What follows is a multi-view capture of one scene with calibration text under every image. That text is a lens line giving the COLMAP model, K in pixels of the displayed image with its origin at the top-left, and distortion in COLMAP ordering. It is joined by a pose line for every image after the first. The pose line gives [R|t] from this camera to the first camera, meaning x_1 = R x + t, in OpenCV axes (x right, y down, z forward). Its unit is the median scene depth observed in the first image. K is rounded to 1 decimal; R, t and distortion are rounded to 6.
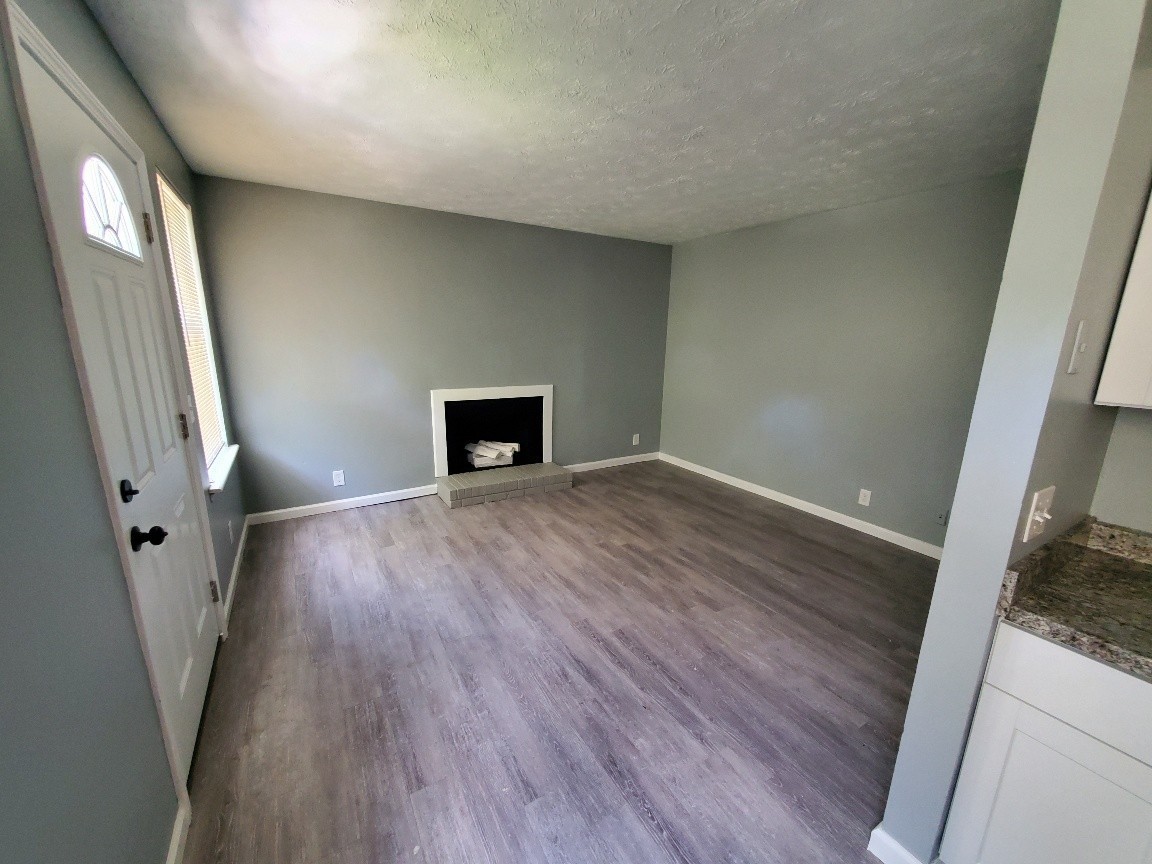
lens RADIAL K [[457.7, 0, 573.6], [0, 457.7, 439.6], [0, 0, 1]] dist [0.000763, -0.001949]
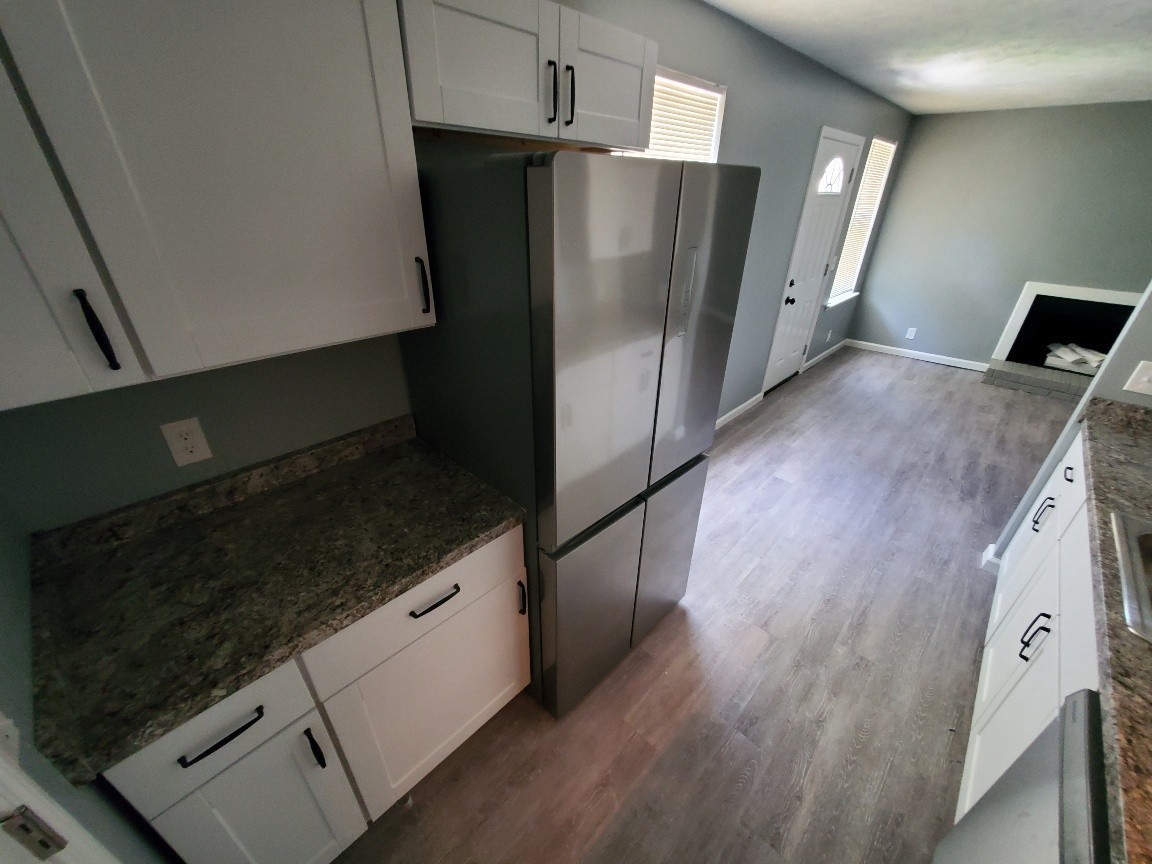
lens RADIAL K [[457.7, 0, 573.6], [0, 457.7, 439.6], [0, 0, 1]] dist [0.000763, -0.001949]
pose [[0.263614, 0.450854, -0.852783, 0.724052], [-0.231443, 0.887792, 0.397818, 0.068189], [0.936452, 0.092500, 0.338381, -0.548725]]
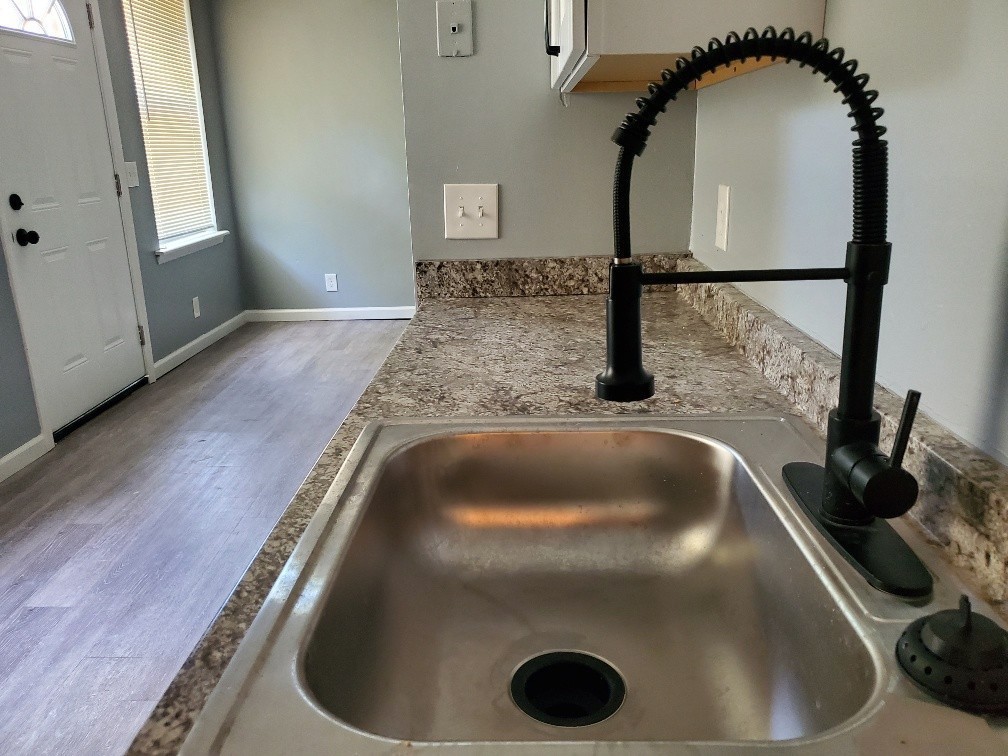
lens RADIAL K [[782.6, 0, 504.0], [0, 782.6, 378.0], [0, 0, 1]] dist [0.054451, -0.078629]
pose [[0.844207, 0.121174, -0.522141, 0.735733], [-0.088425, 0.992249, 0.087305, 0.133286], [0.528673, -0.027534, 0.848379, -0.142294]]
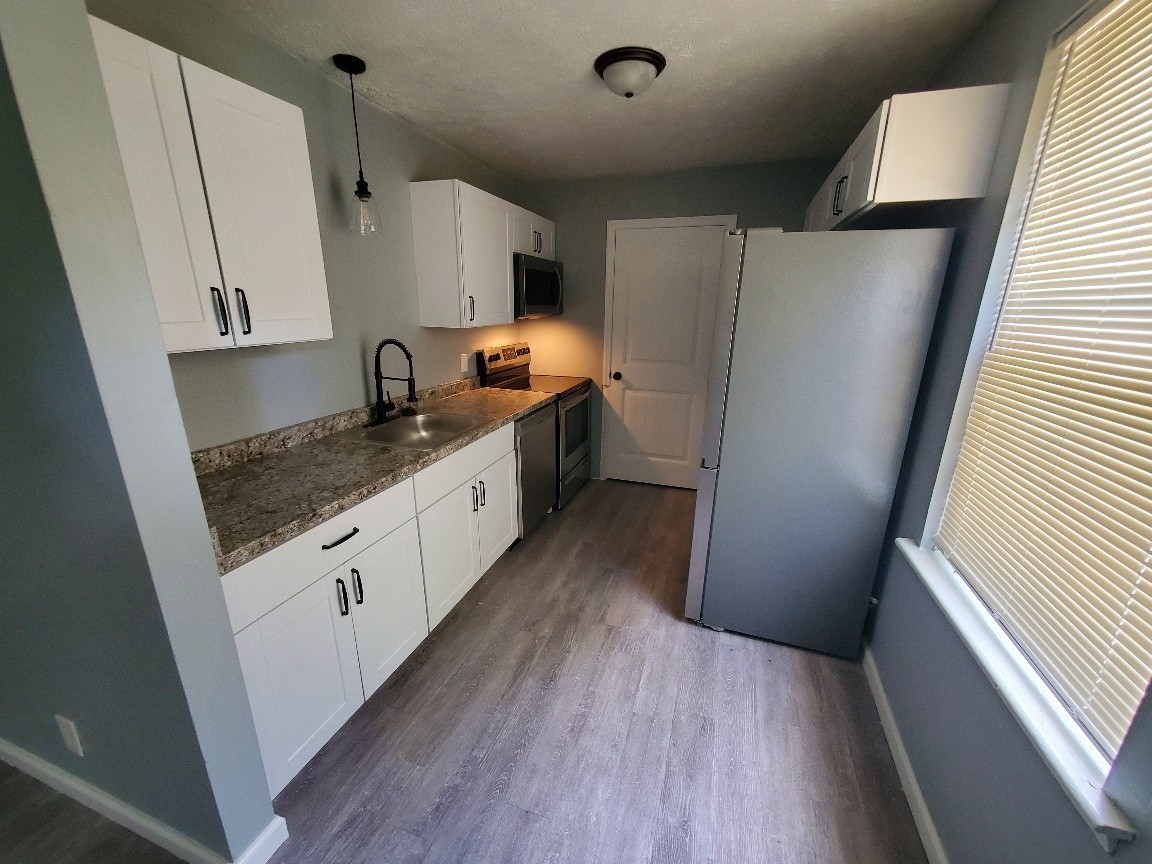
lens RADIAL K [[458.1, 0, 572.8], [0, 458.1, 440.8], [0, 0, 1]] dist [0.000672, 0.000333]
pose [[-0.644360, -0.242350, 0.725305, -0.087539], [0.149975, 0.889988, 0.430614, -0.071537], [-0.749872, 0.386248, -0.537126, 0.308461]]
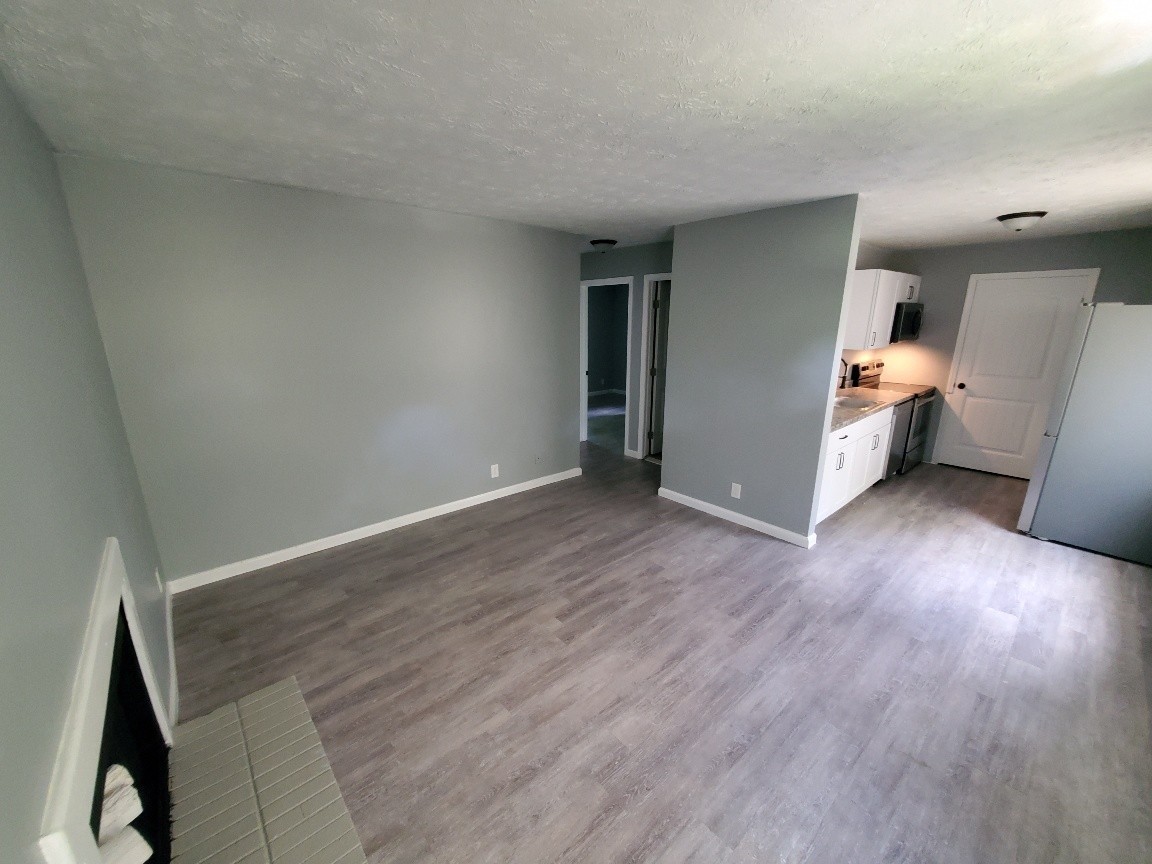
lens RADIAL K [[457.7, 0, 573.6], [0, 457.7, 439.6], [0, 0, 1]] dist [0.000763, -0.001949]
pose [[-0.176889, -0.272840, 0.945658, -0.613289], [0.221550, 0.925113, 0.308354, -0.327129], [-0.958971, 0.264055, -0.103195, 1.079102]]
